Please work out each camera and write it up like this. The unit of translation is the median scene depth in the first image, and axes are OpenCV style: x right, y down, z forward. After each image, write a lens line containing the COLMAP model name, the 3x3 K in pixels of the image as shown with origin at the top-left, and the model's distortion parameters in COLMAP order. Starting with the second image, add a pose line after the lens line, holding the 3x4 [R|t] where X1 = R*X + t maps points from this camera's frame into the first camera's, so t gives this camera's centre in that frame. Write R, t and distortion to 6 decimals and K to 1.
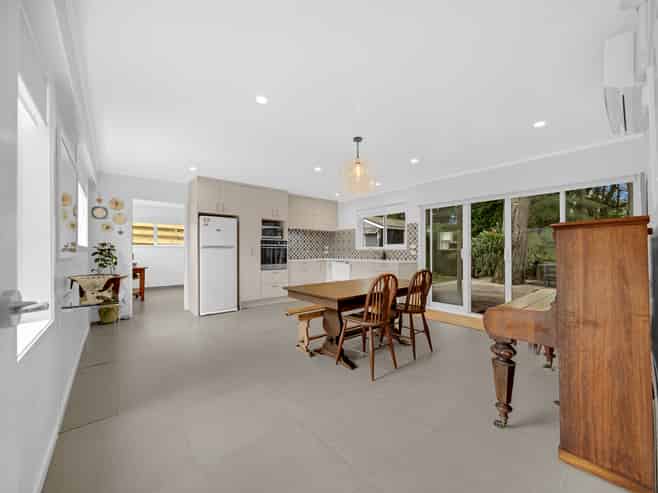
lens RADIAL K [[256.8, 0, 330.1], [0, 256.8, 248.9], [0, 0, 1]] dist [-0.002100, -0.000056]
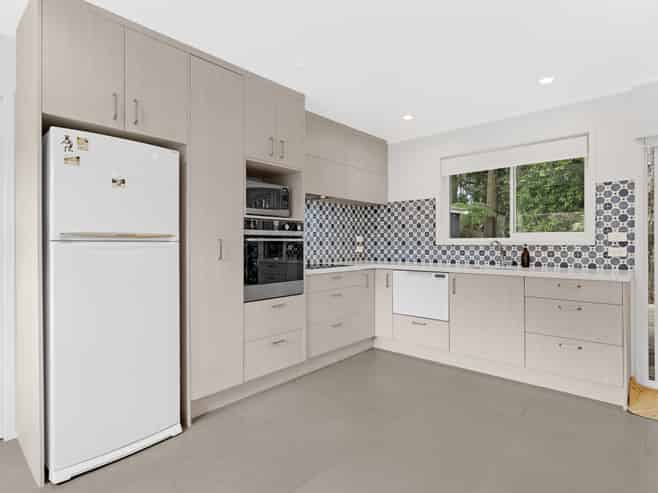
lens RADIAL K [[358.5, 0, 328.4], [0, 358.5, 243.8], [0, 0, 1]] dist [0.018438, -0.000206]
pose [[0.989310, -0.001244, 0.145822, -0.221898], [0.000102, 0.999969, 0.007837, -0.003413], [-0.145827, -0.007739, 0.989280, 0.474763]]
